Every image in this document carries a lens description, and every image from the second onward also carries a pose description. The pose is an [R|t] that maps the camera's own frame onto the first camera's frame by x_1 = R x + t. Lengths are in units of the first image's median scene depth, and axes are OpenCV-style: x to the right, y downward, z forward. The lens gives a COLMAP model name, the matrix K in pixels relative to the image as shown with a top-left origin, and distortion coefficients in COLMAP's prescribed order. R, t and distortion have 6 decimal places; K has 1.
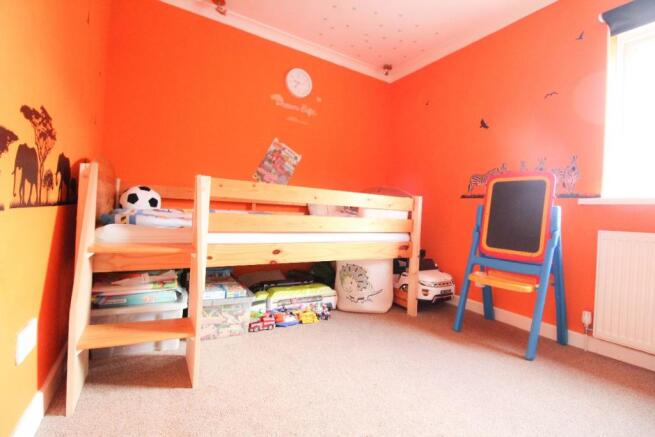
lens RADIAL K [[306.4, 0, 326.9], [0, 306.4, 215.7], [0, 0, 1]] dist [-0.005829, -0.002012]
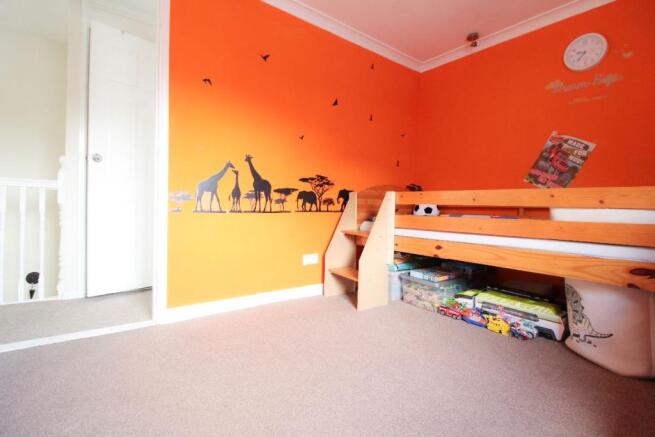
lens RADIAL K [[306.4, 0, 326.9], [0, 306.4, 219.1], [0, 0, 1]] dist [-0.005829, -0.002012]
pose [[0.104260, -0.006312, -0.994530, 0.722158], [-0.028275, 0.999557, -0.009308, 0.023149], [0.994148, 0.029091, 0.104035, 0.327288]]
